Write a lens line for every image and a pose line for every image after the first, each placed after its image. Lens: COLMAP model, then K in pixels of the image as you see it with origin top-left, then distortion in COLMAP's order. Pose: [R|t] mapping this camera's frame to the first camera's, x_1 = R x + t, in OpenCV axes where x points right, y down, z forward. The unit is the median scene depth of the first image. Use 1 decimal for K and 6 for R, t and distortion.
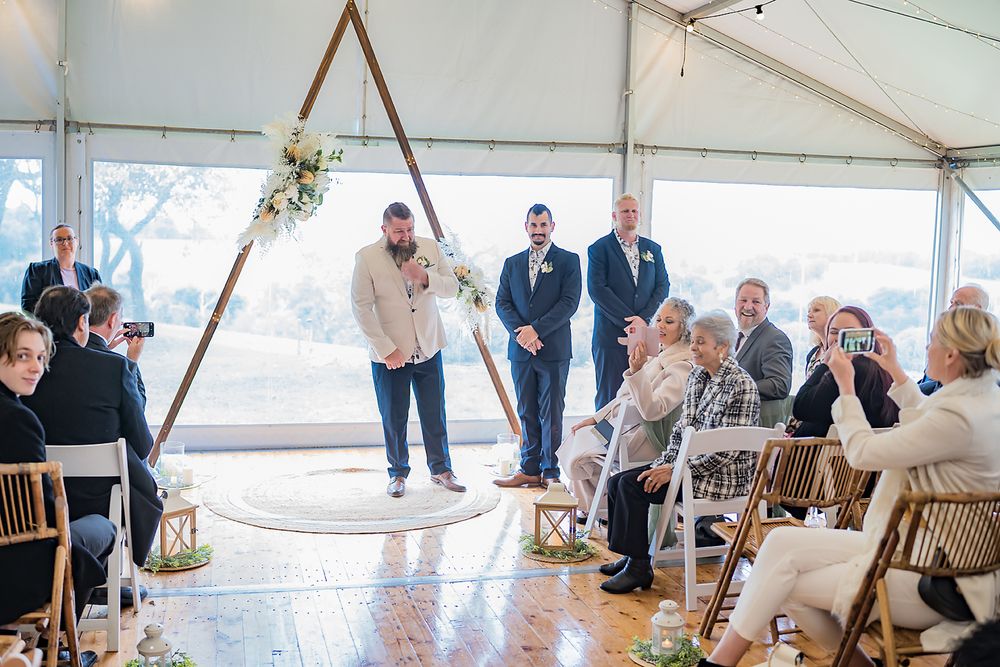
lens RADIAL K [[987.5, 0, 485.7], [0, 987.5, 314.9], [0, 0, 1]] dist [-0.089693, 0.000000]
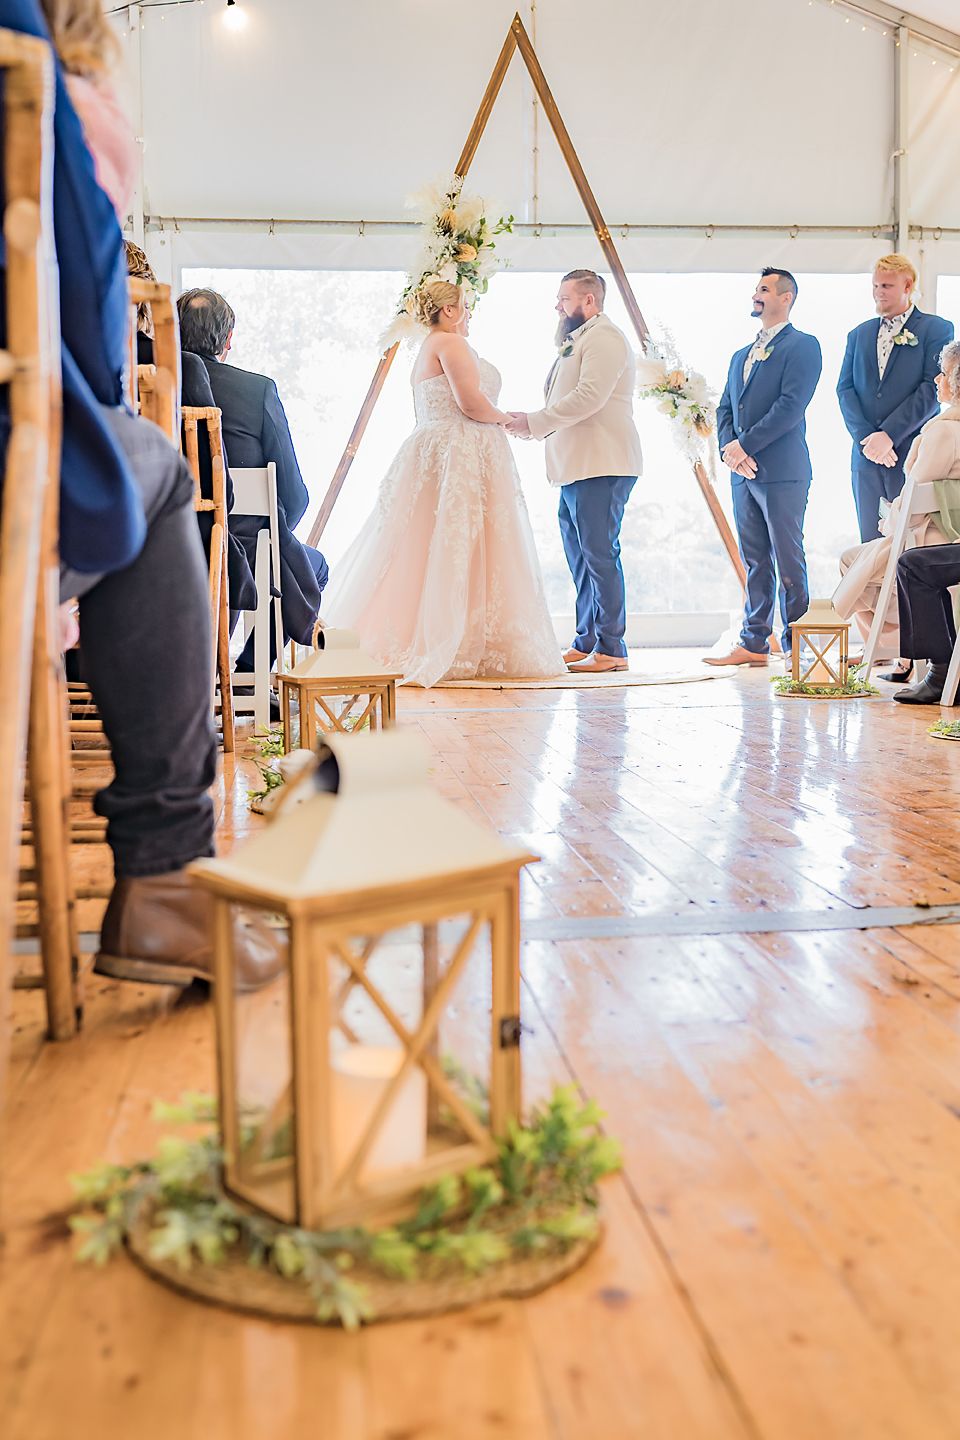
lens RADIAL K [[1422.0, 0, 491.5], [0, 1422.0, 684.0], [0, 0, 1]] dist [-0.089693, 0.000000]
pose [[0.990446, -0.022025, -0.136129, -0.023687], [0.025862, 0.999315, 0.026478, 0.158330], [0.135453, -0.029746, 0.990337, -0.072844]]
